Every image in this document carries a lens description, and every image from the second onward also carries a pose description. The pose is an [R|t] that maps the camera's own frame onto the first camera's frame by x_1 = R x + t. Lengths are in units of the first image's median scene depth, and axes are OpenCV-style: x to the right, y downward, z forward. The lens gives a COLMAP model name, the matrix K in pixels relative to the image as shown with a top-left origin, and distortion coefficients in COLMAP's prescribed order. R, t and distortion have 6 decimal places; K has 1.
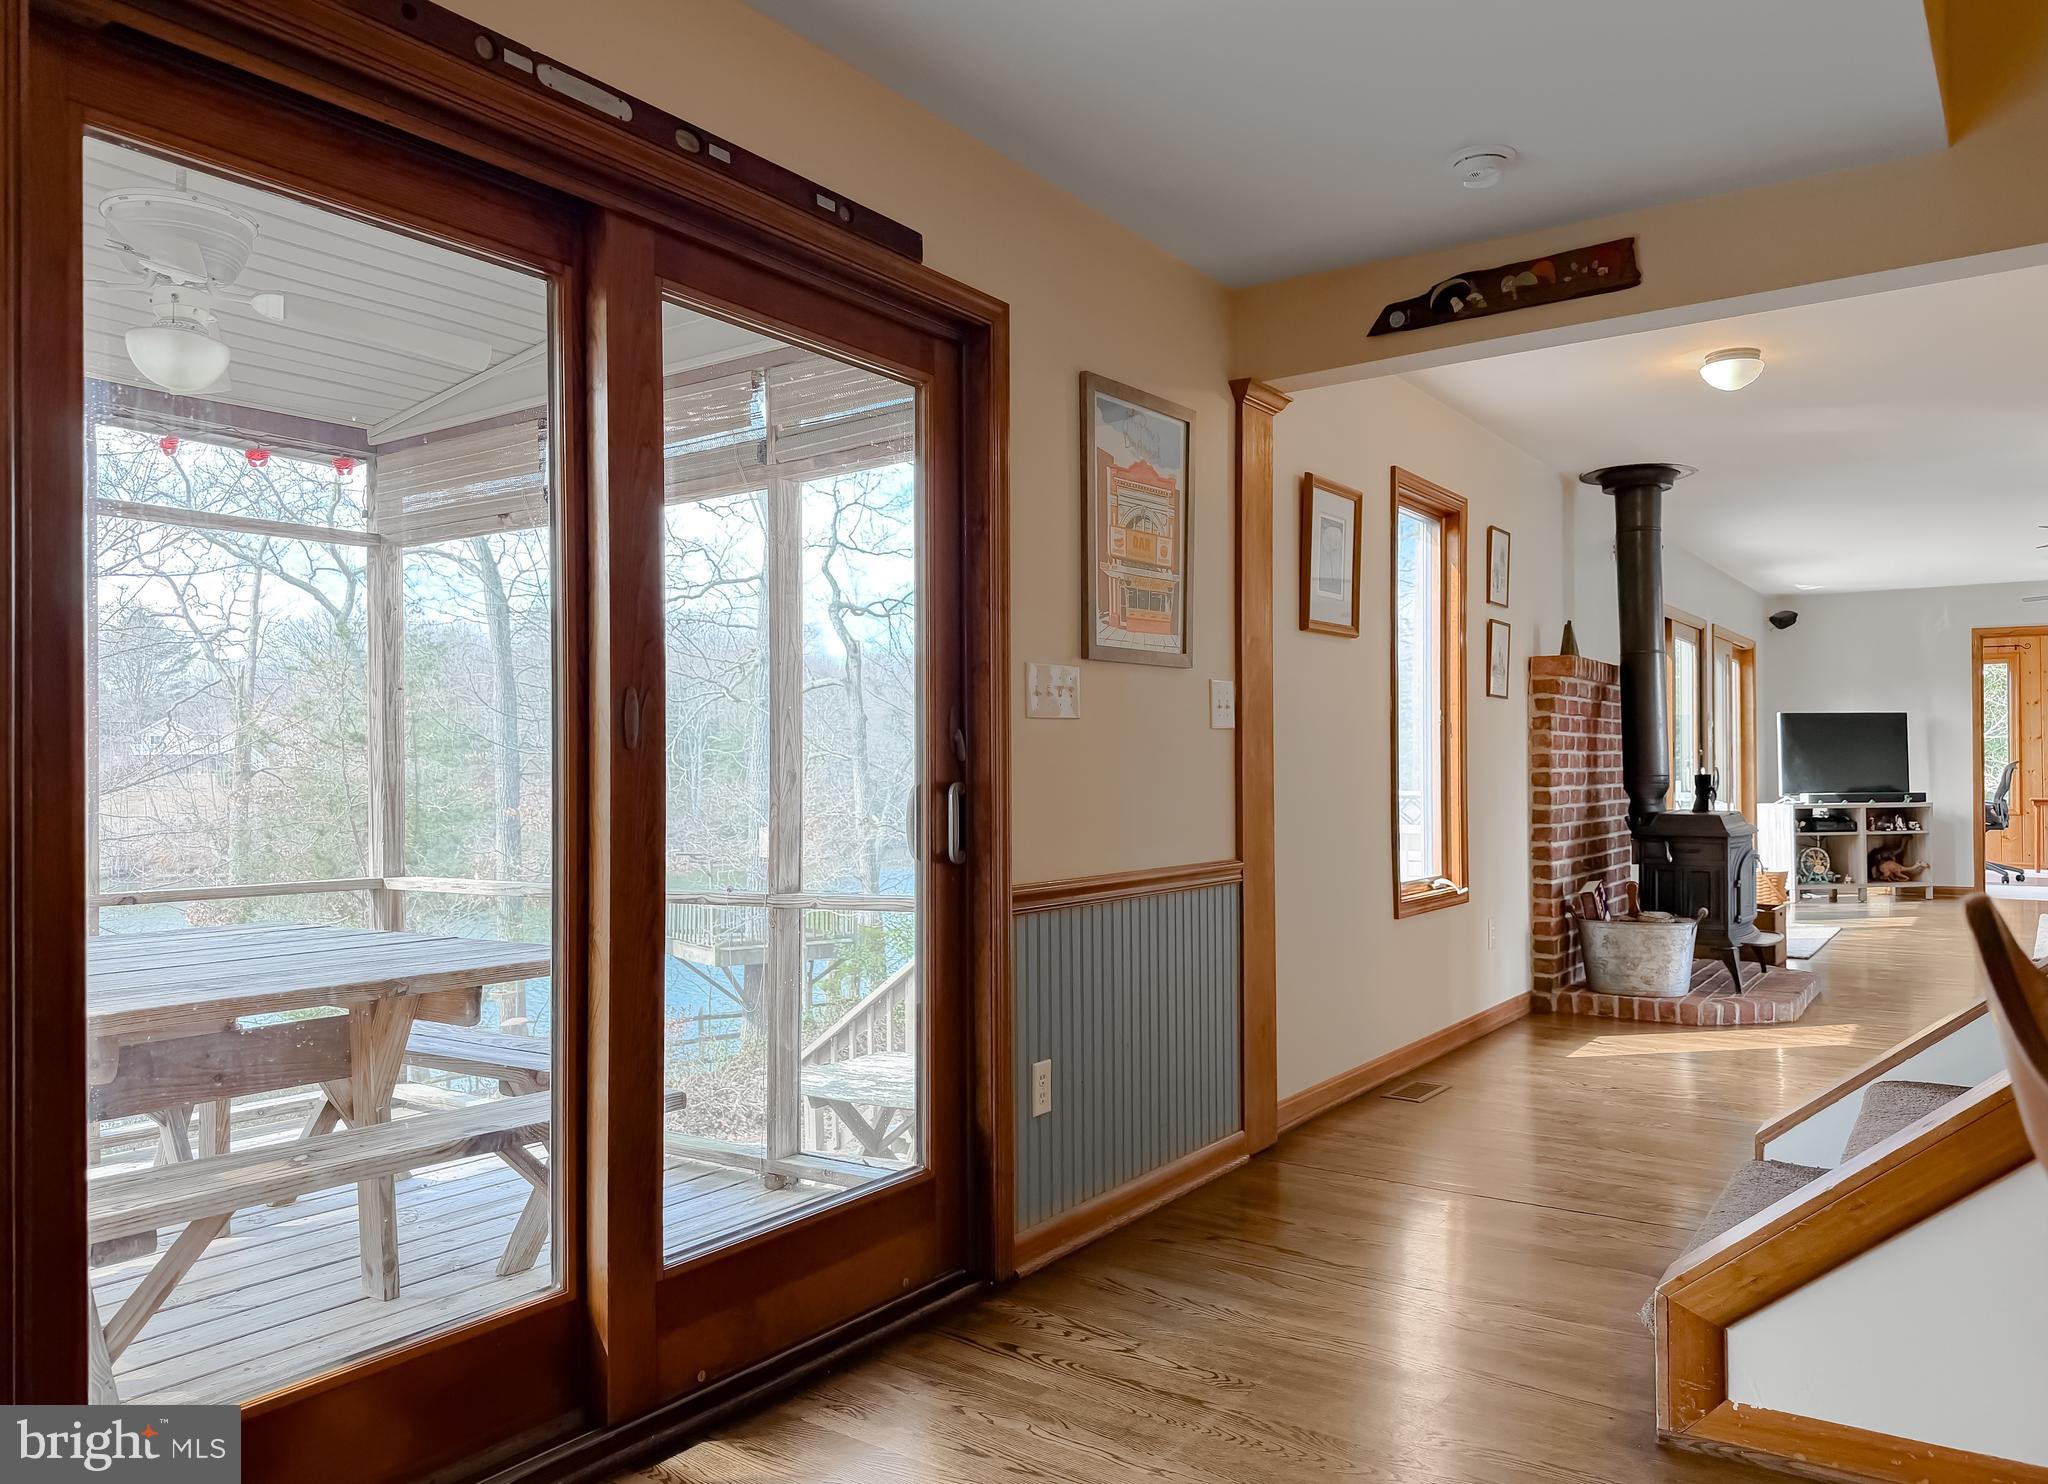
lens RADIAL K [[1460.0, 0, 1017.7], [0, 1460.0, 754.3], [0, 0, 1]] dist [0.105776, -0.180767]
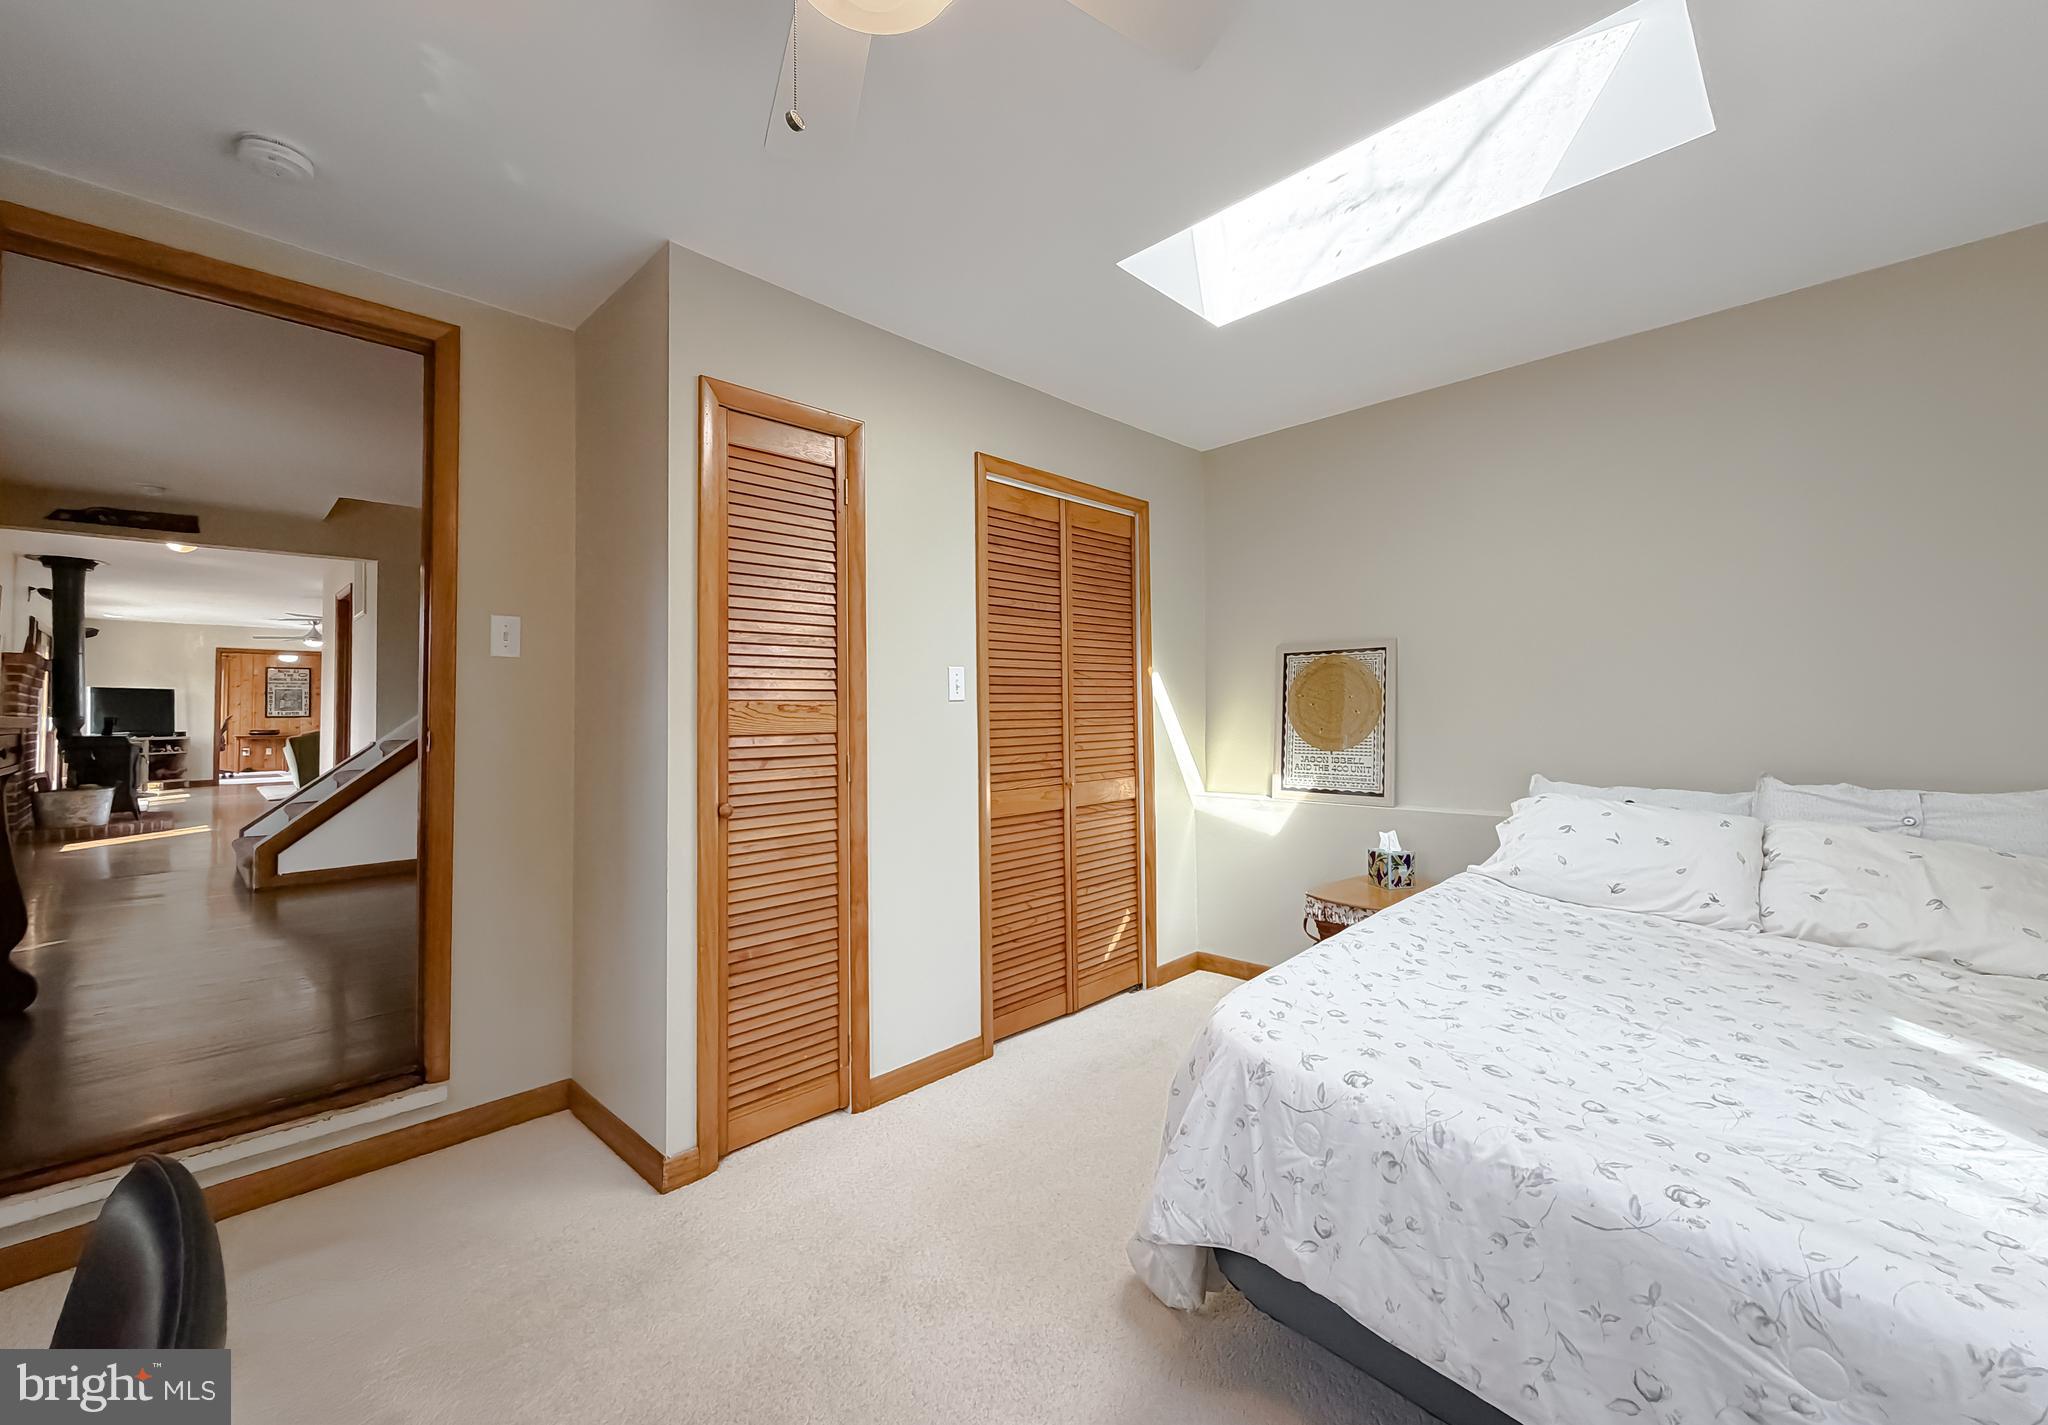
lens RADIAL K [[827.4, 0, 1021.3], [0, 827.4, 686.6], [0, 0, 1]] dist [0.000688, 0.000204]
pose [[0.168945, 0.037094, 0.984927, -0.455514], [0.001896, 0.999277, -0.037959, 0.018569], [-0.985624, 0.008280, 0.168753, -0.425938]]
